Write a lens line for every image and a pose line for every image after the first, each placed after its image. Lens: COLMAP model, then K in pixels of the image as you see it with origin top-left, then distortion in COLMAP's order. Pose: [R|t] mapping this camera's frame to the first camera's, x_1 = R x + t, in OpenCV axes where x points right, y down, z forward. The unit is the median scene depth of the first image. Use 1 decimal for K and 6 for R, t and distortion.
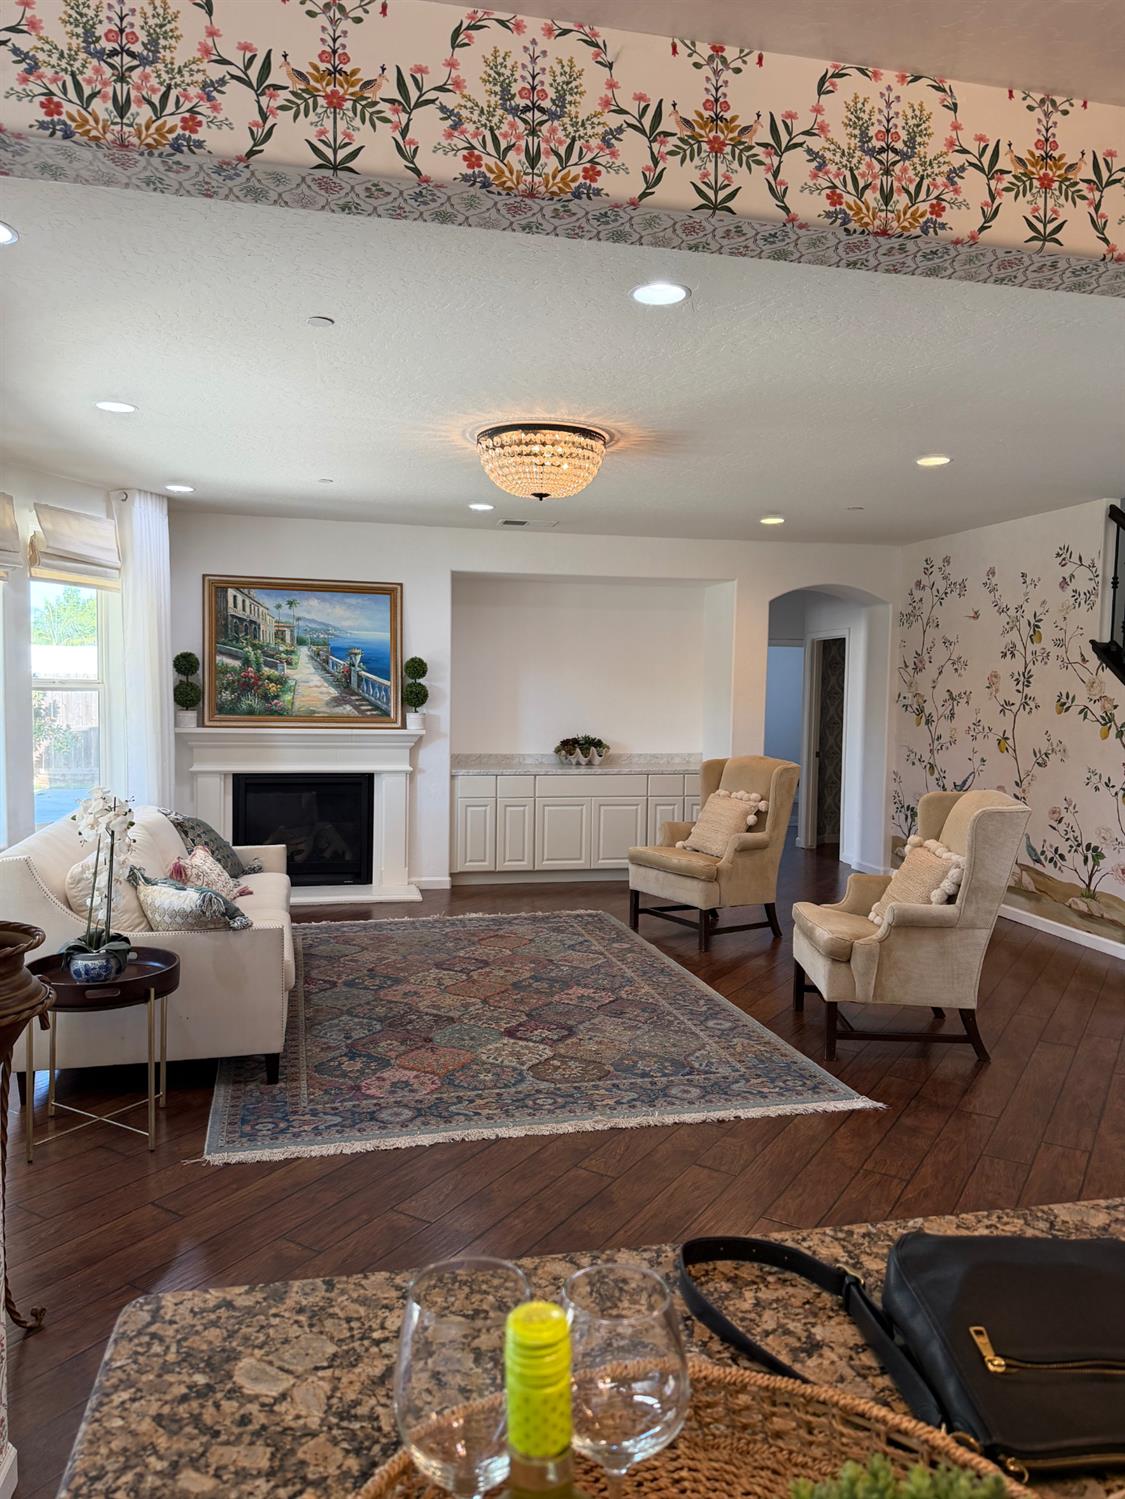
lens RADIAL K [[1031.1, 0, 562.5], [0, 1031.1, 749.5], [0, 0, 1]] dist [0.073397, -0.064180]
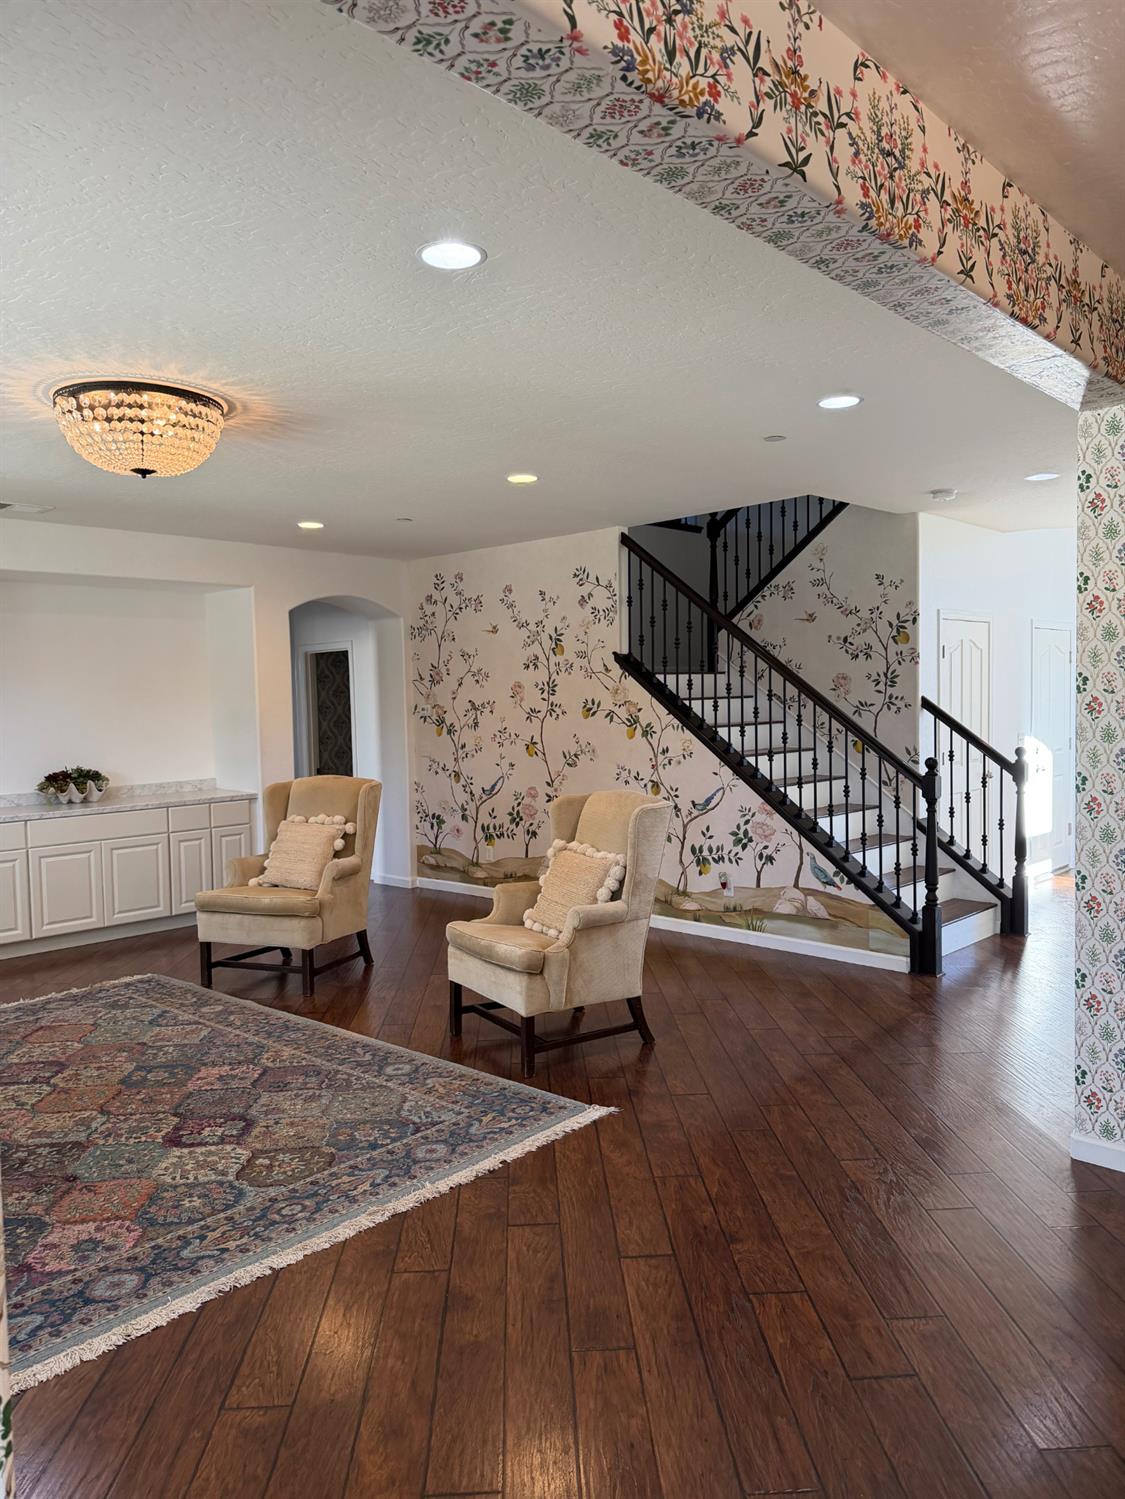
lens RADIAL K [[1032.4, 0, 562.5], [0, 1032.4, 749.5], [0, 0, 1]] dist [0.181299, -0.337870]
pose [[0.828156, -0.057954, 0.557493, -0.234431], [0.066381, 0.997781, 0.005114, -0.012028], [-0.556552, 0.032772, 0.830166, 0.144763]]
